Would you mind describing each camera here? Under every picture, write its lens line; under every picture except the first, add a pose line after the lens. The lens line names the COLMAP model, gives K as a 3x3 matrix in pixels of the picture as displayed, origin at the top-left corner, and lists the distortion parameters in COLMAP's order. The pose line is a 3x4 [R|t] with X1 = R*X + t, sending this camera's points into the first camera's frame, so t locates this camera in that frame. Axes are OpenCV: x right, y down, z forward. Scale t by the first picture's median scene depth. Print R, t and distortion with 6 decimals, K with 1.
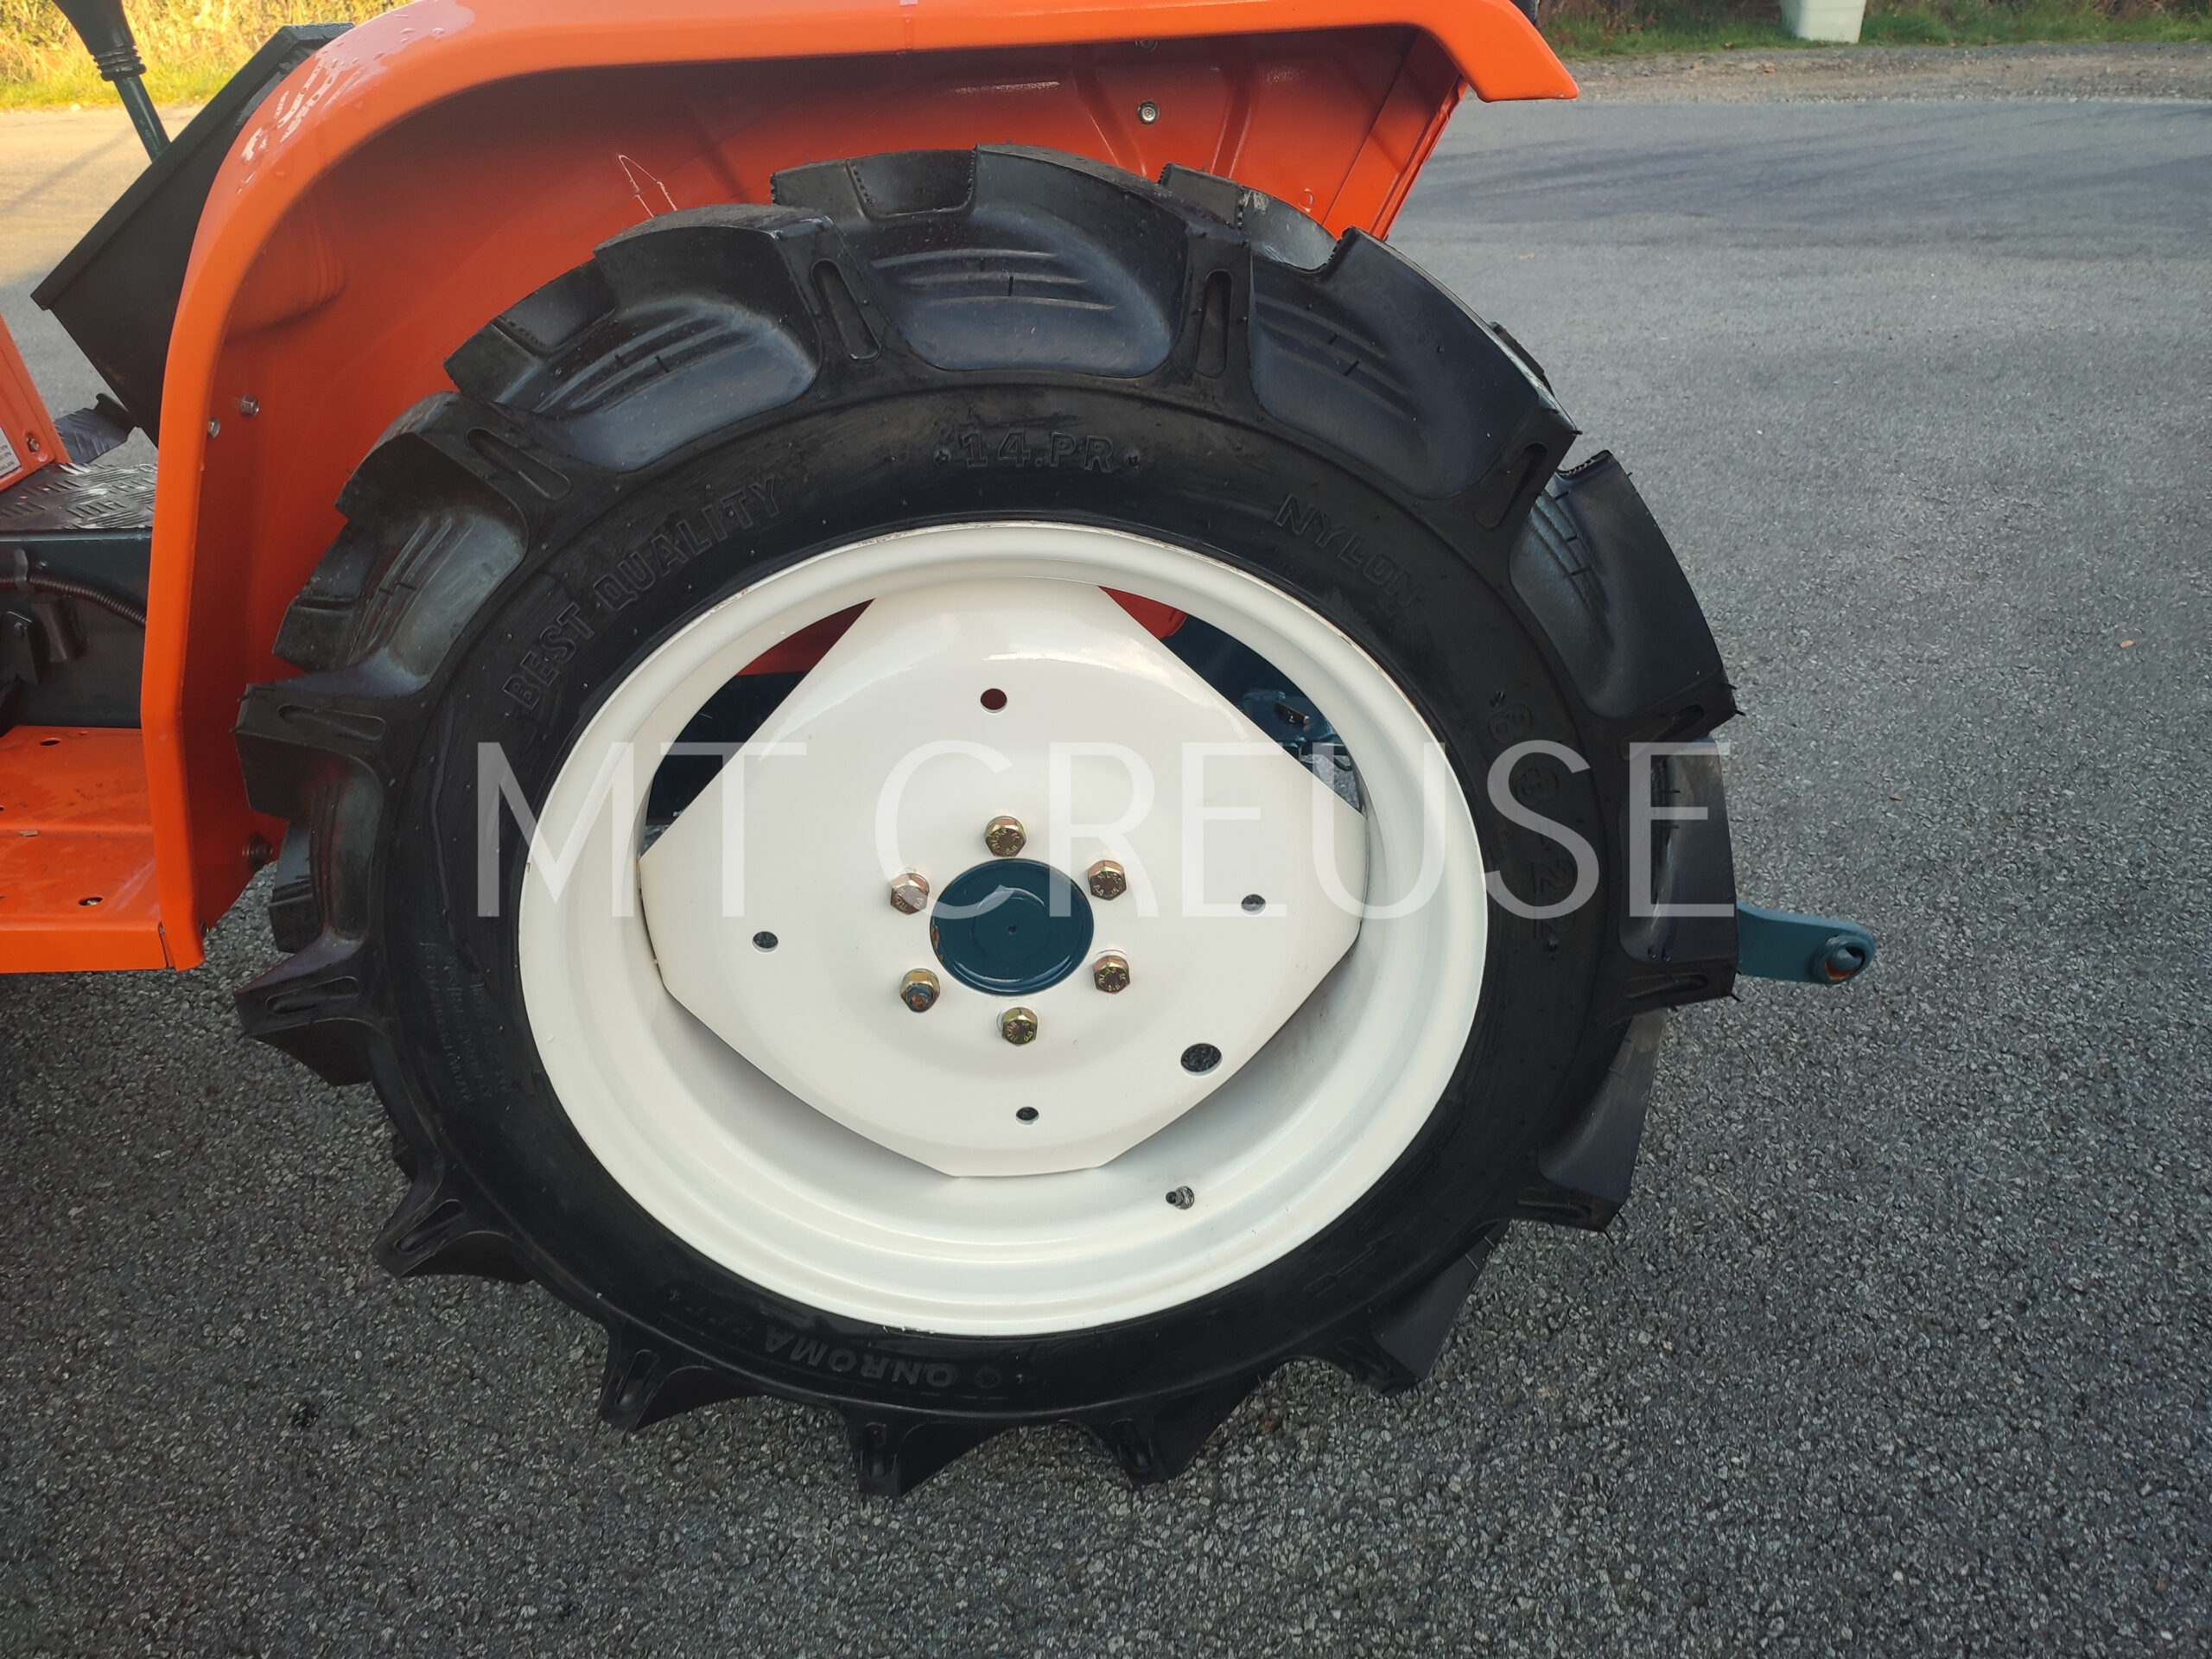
lens RADIAL K [[1598.5, 0, 1106.0], [0, 1598.5, 829.5], [0, 0, 1]] dist [0.049974, -0.046803]
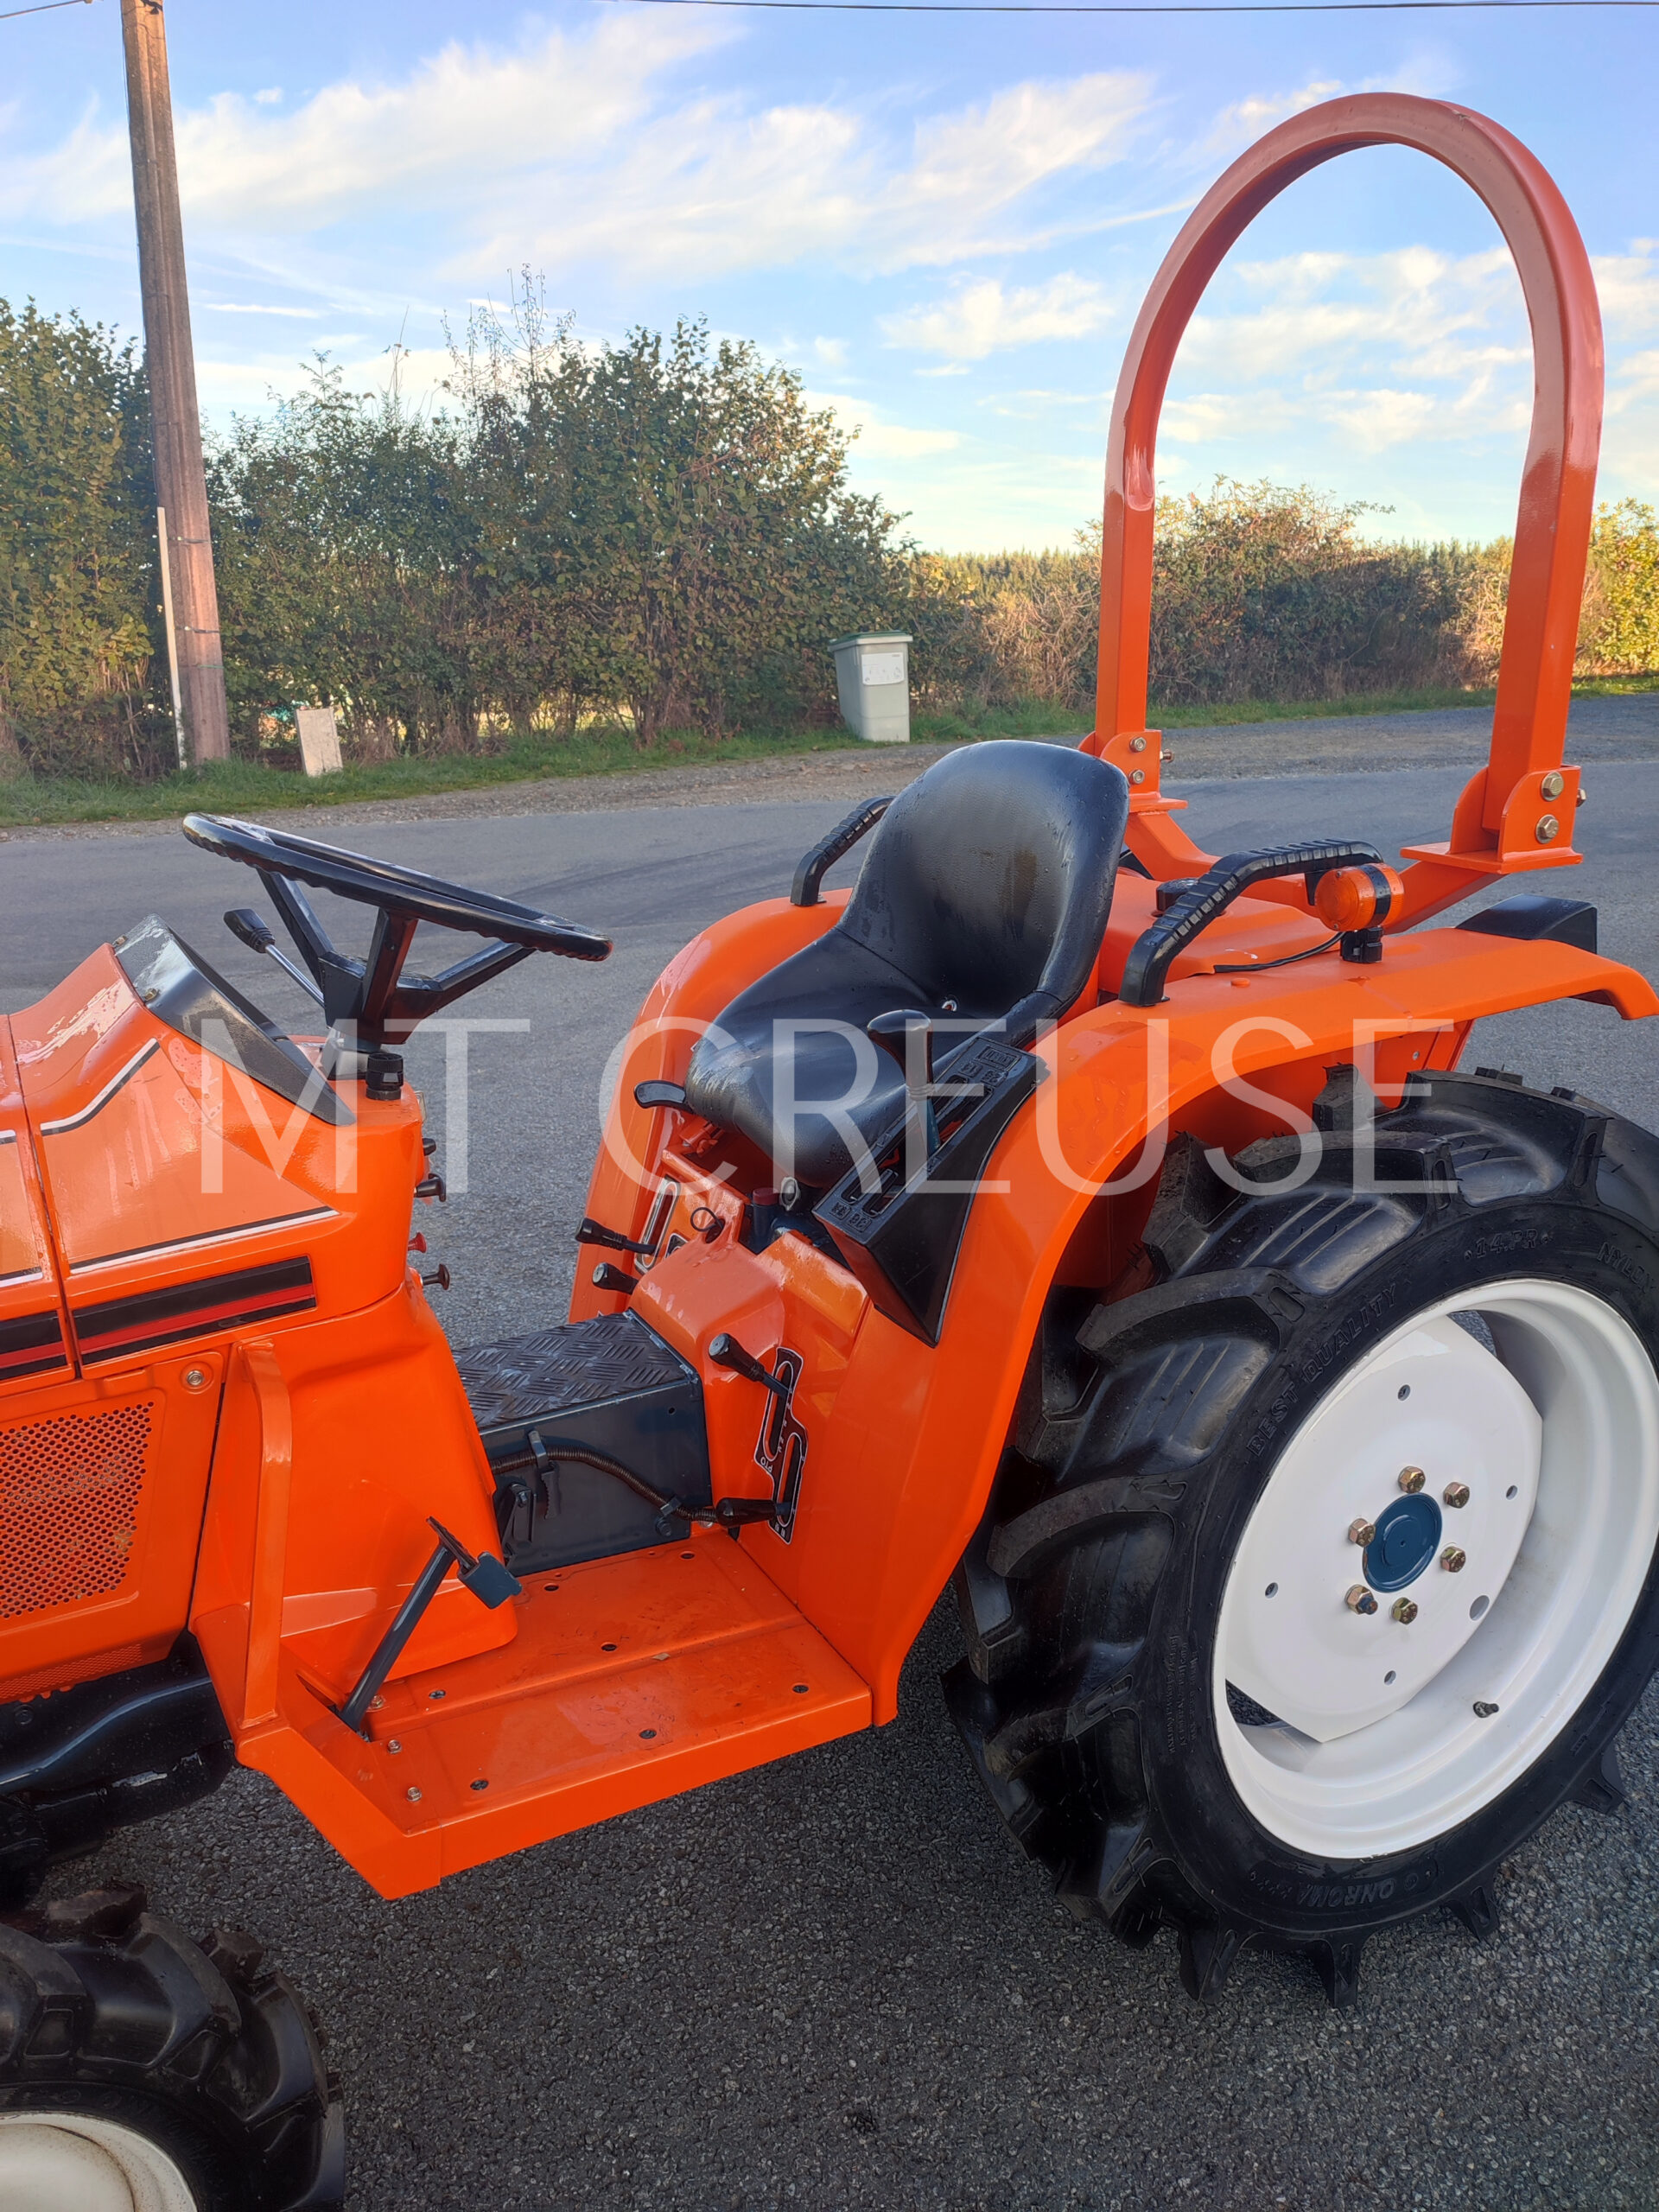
lens RADIAL K [[1598.5, 0, 829.9], [0, 1598.5, 1098.0], [0, 0, 1]] dist [0.049974, -0.046803]
pose [[0.918473, -0.129319, 0.373743, -0.285318], [0.209823, 0.960398, -0.183332, -0.046712], [-0.335233, 0.246805, 0.909234, -0.080259]]
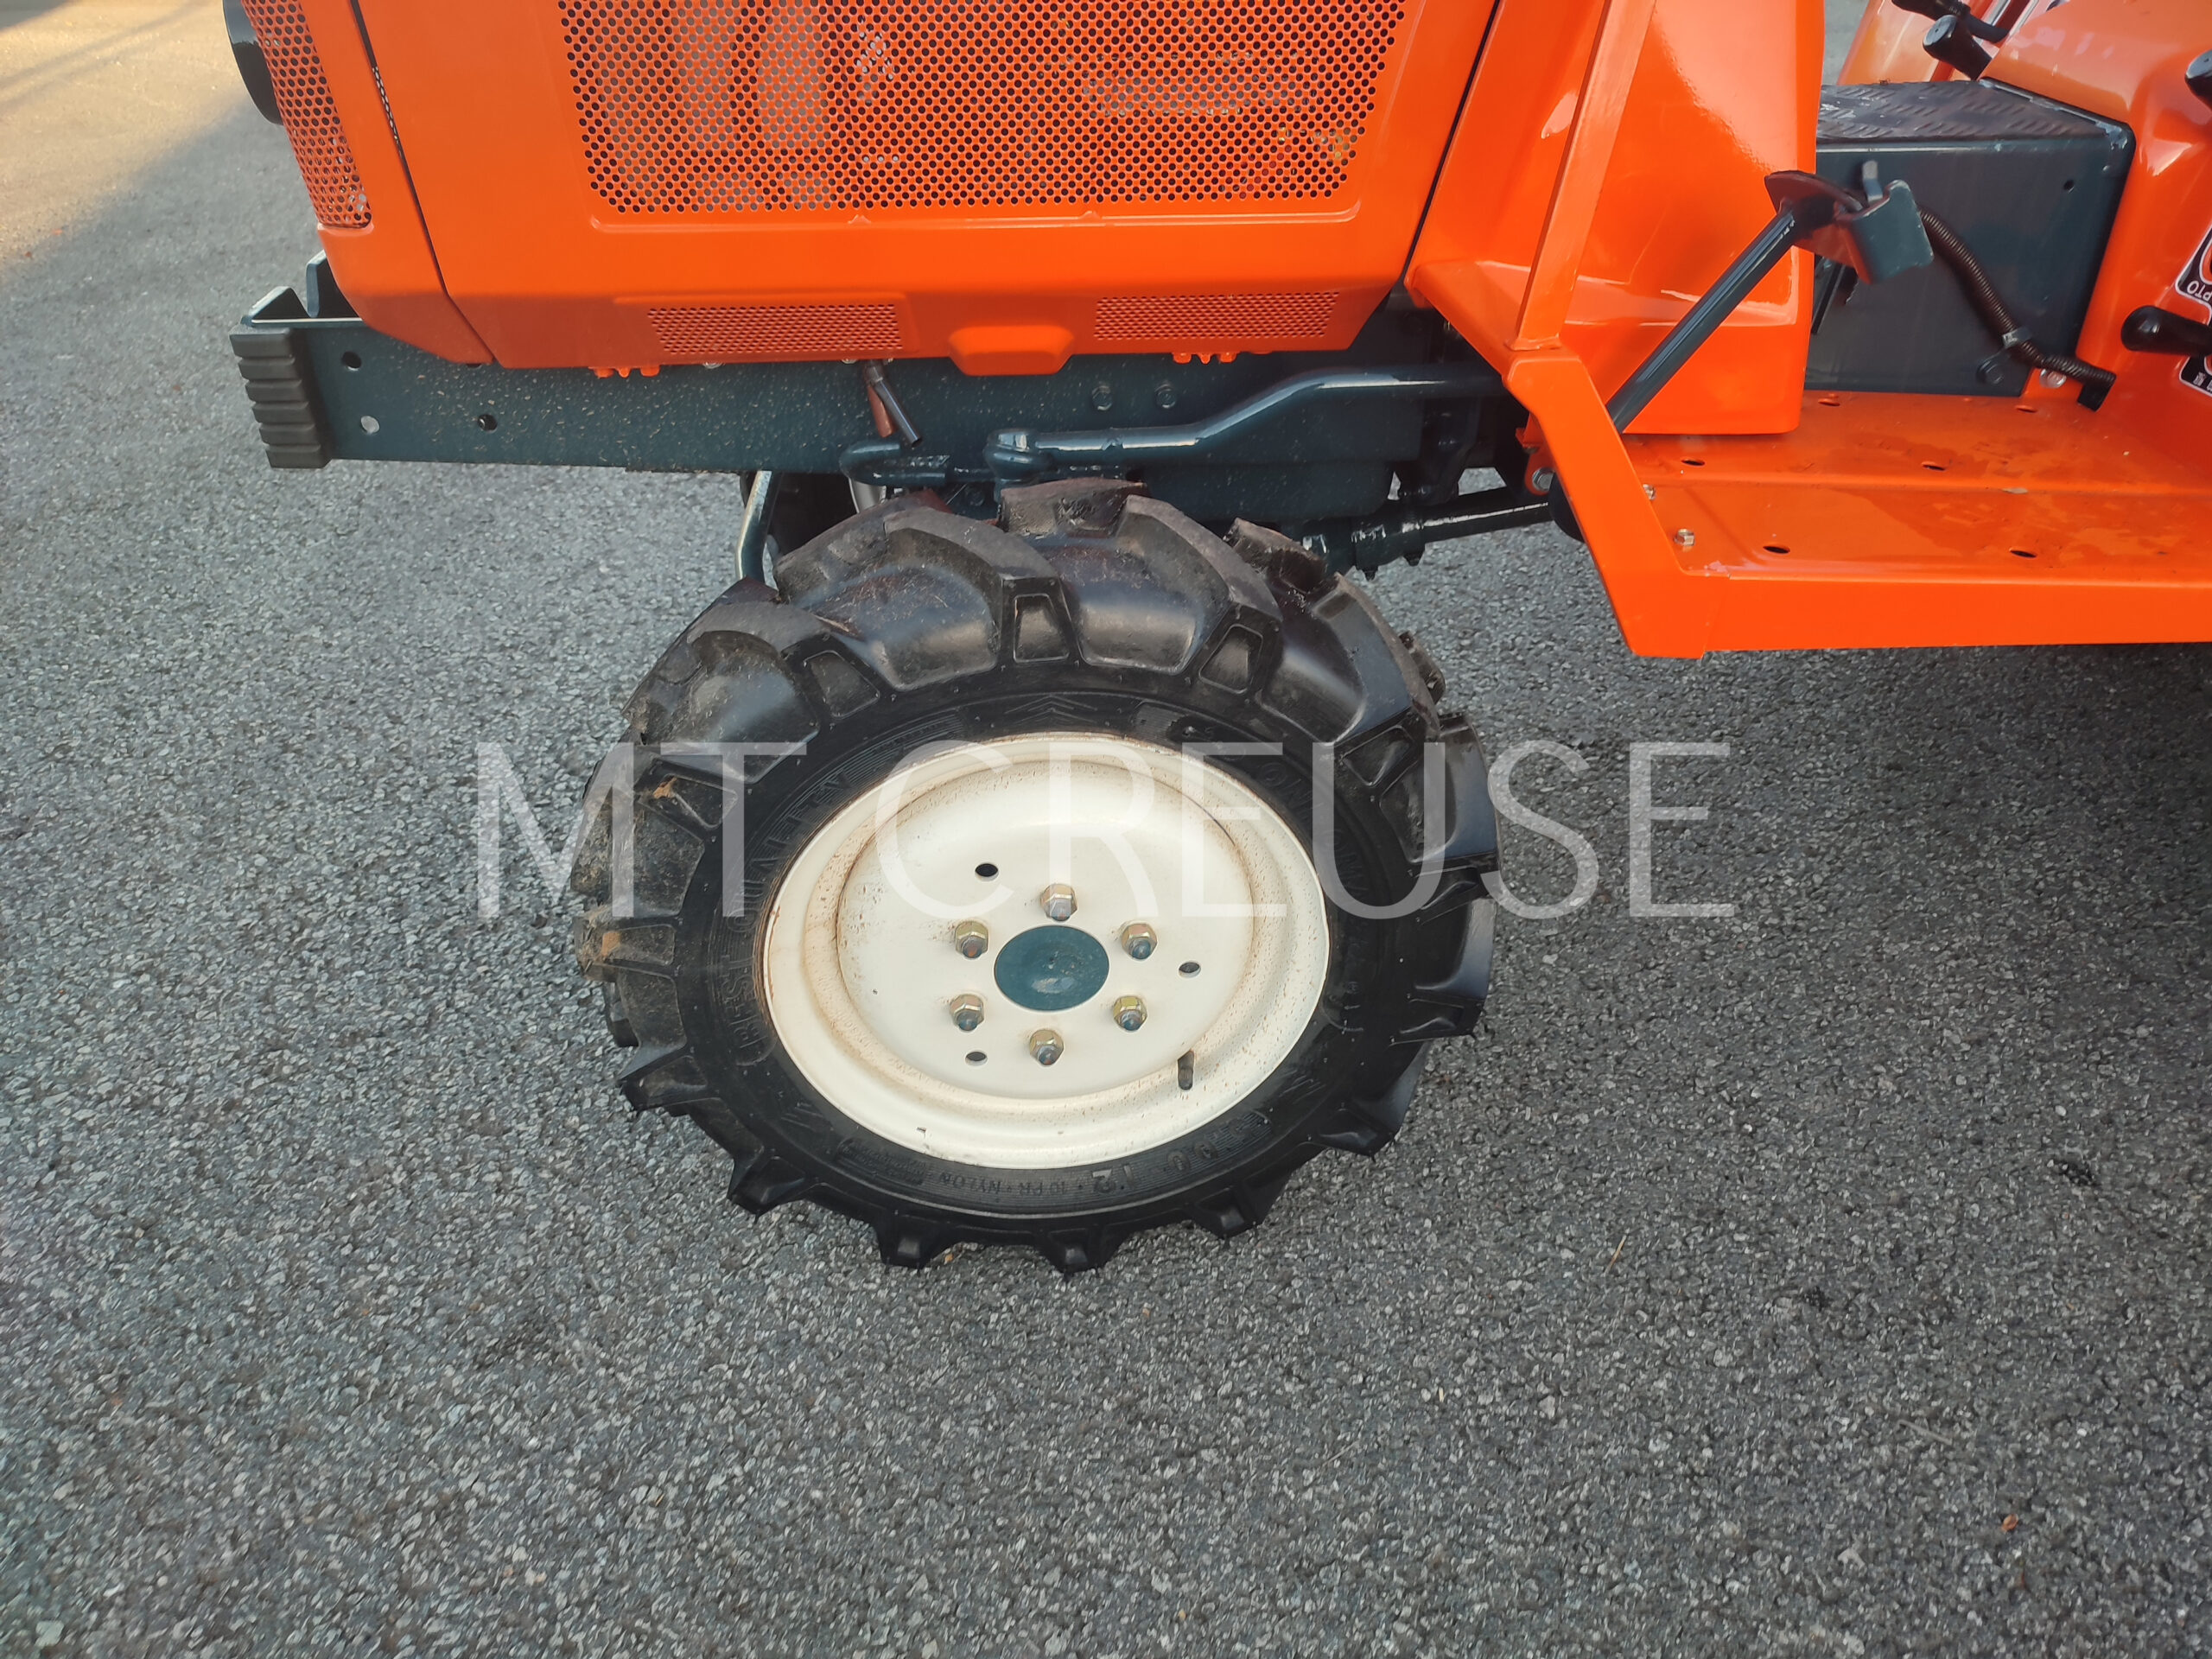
lens RADIAL K [[1612.9, 0, 1106.0], [0, 1612.9, 829.5], [0, 0, 1]] dist [0.015301, -0.005990]
pose [[0.999797, 0.007408, -0.018730, -0.337045], [-0.005523, 0.995097, 0.098754, 0.029298], [0.019370, -0.098631, 0.994936, 0.039331]]
